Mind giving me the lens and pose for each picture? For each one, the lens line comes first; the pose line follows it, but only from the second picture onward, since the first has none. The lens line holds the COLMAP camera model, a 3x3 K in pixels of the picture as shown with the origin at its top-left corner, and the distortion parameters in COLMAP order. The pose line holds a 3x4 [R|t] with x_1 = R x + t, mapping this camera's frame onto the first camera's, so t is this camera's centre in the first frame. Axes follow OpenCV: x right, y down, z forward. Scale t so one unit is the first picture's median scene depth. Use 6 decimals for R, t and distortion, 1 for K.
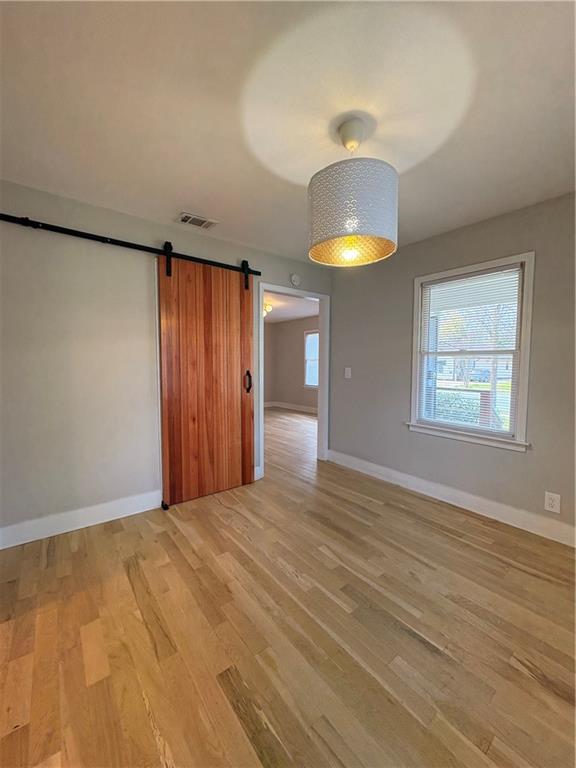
lens RADIAL K [[305.7, 0, 287.2], [0, 305.7, 385.5], [0, 0, 1]] dist [0.001439, 0.000093]
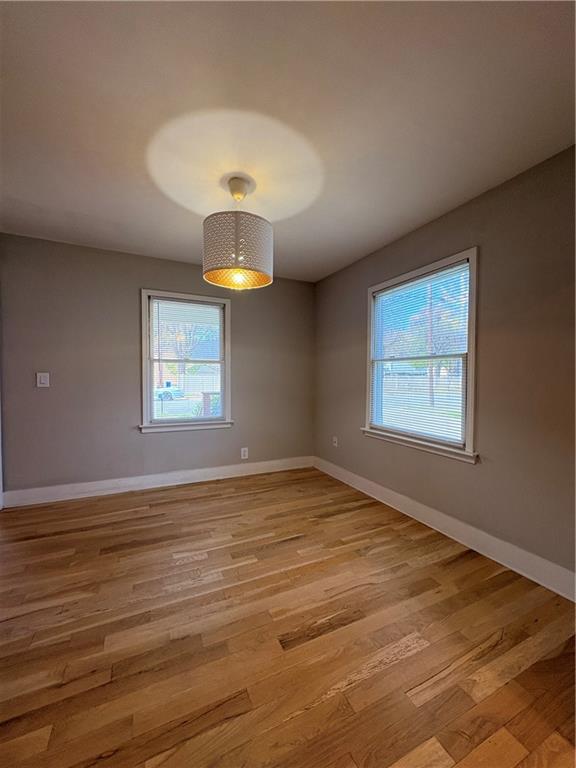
lens RADIAL K [[308.8, 0, 287.2], [0, 308.8, 382.9], [0, 0, 1]] dist [0.000057, -0.000320]
pose [[0.213143, -0.025608, 0.976685, -0.729795], [0.063116, 0.997929, 0.012392, -0.006028], [-0.974980, 0.059003, 0.214318, 0.400305]]
